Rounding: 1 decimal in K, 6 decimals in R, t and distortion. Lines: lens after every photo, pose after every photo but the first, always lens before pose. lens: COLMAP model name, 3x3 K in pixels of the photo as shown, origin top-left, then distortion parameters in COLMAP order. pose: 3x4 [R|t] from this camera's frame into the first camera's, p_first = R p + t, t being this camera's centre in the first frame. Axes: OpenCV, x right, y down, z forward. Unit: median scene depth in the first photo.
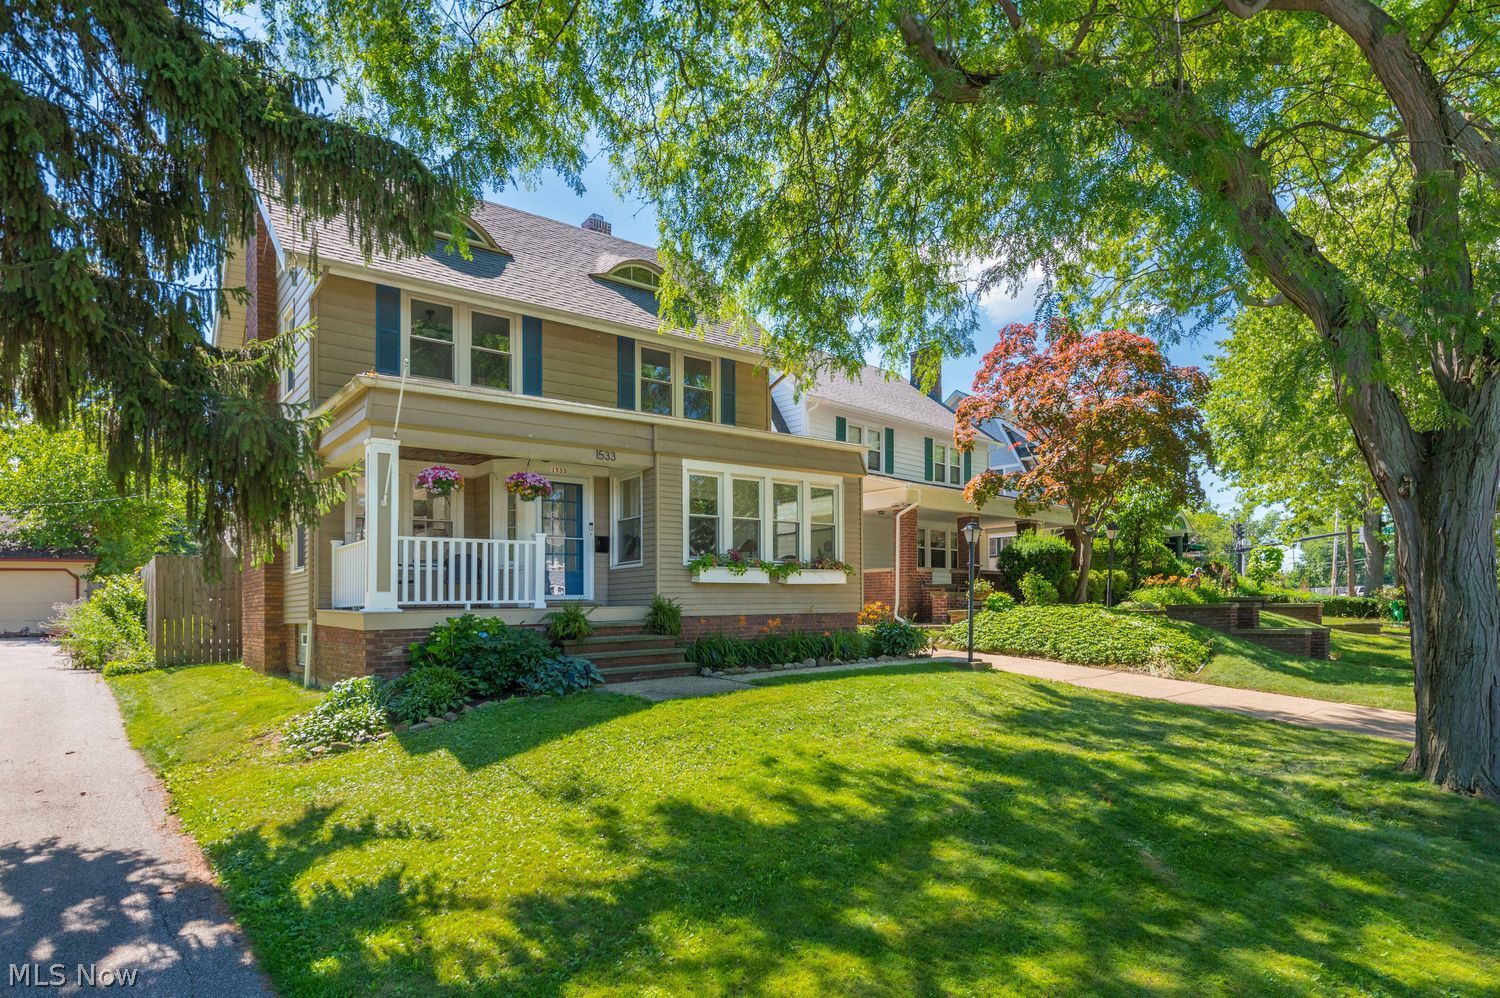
lens RADIAL K [[884.0, 0, 792.2], [0, 884.0, 603.9], [0, 0, 1]] dist [0.001160, 0.000462]
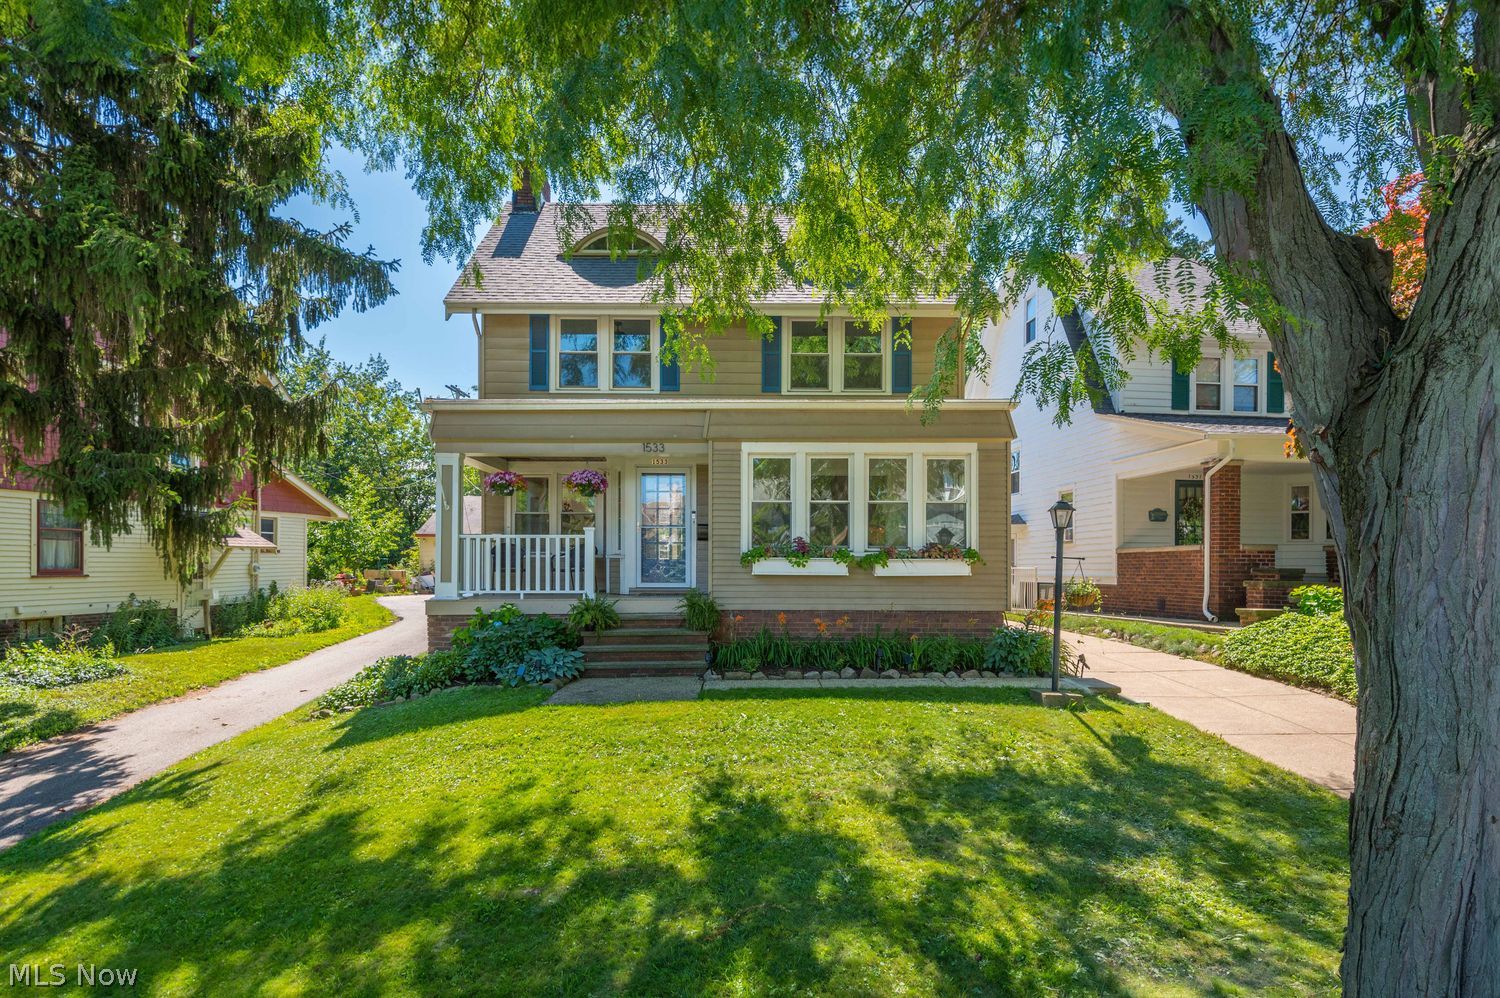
lens RADIAL K [[884.0, 0, 746.6], [0, 884.0, 538.9], [0, 0, 1]] dist [0.001160, 0.000462]
pose [[0.770344, -0.004954, -0.637610, 0.708636], [-0.013899, 0.999602, -0.024559, -0.057126], [0.637477, 0.027781, 0.769968, 0.417349]]
